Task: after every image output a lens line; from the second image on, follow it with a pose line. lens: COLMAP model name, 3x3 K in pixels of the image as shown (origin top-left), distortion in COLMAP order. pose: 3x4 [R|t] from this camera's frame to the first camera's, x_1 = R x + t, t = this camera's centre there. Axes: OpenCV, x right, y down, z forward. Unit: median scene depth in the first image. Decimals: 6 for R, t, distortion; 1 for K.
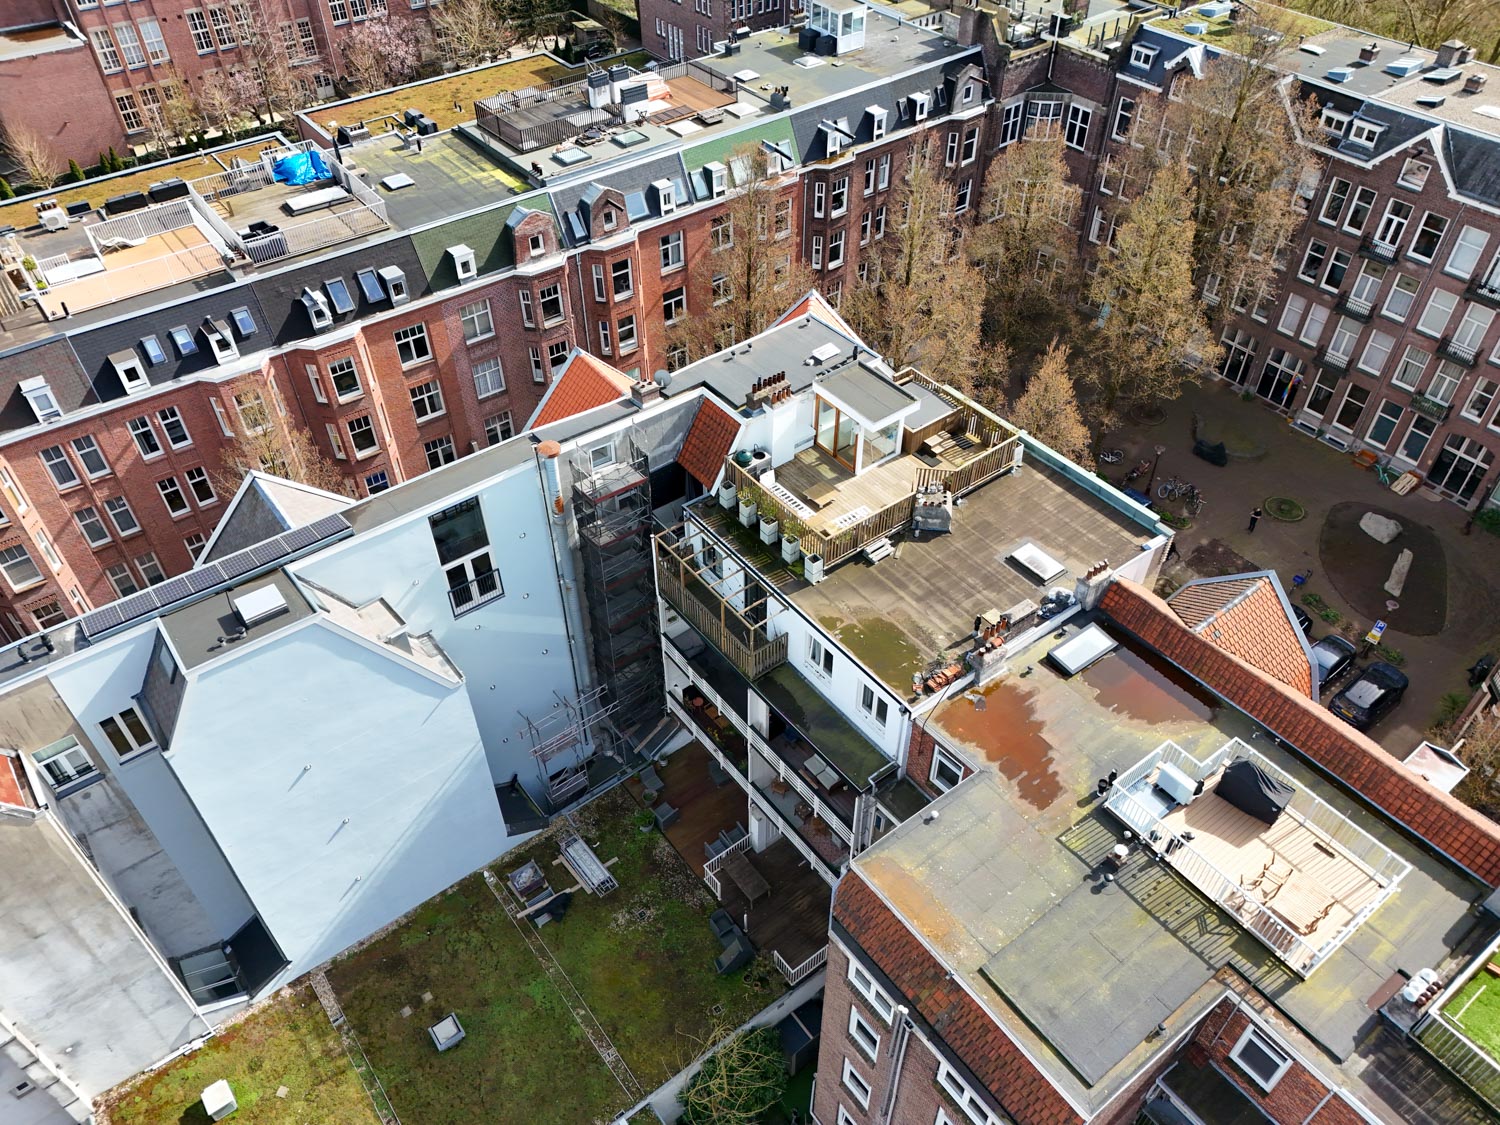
lens RADIAL K [[1100.6, 0, 750.0], [0, 1100.6, 562.5], [0, 0, 1]] dist [0.069688, -0.066826]
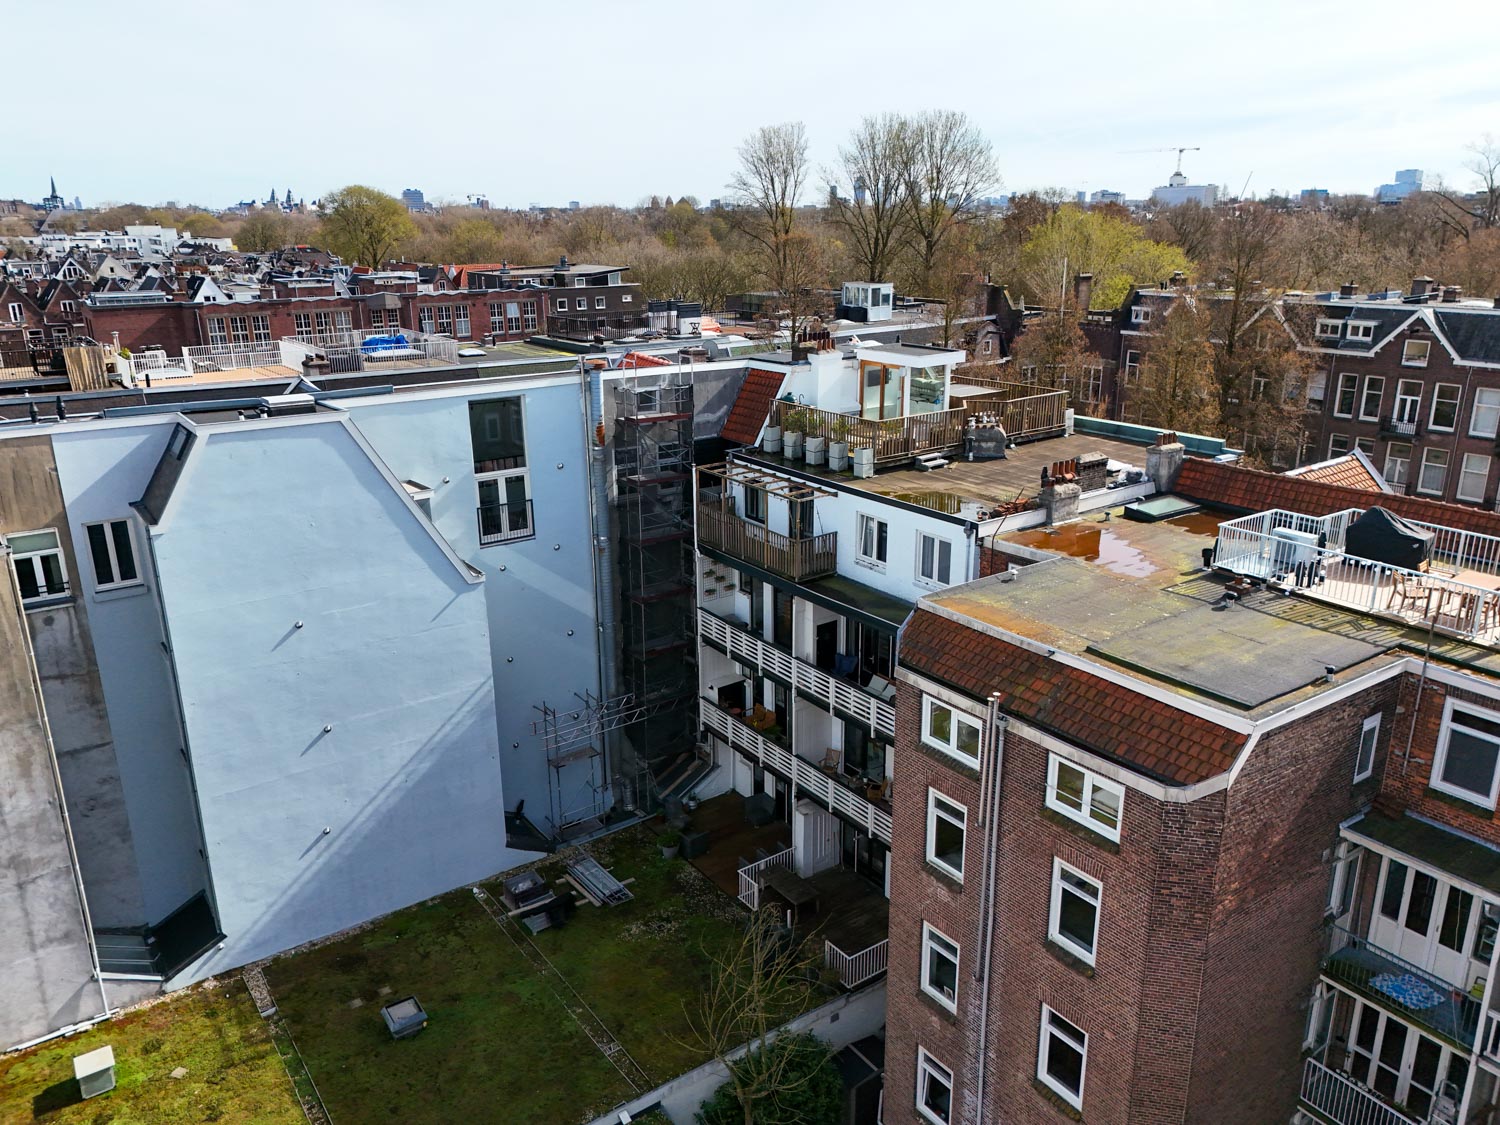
lens RADIAL K [[1100.6, 0, 750.0], [0, 1100.6, 562.5], [0, 0, 1]] dist [0.069688, -0.066826]
pose [[0.999477, 0.005101, -0.031947, -0.007969], [-0.018547, 0.899442, -0.436647, 0.440034], [0.026507, 0.437011, 0.899066, 0.160171]]
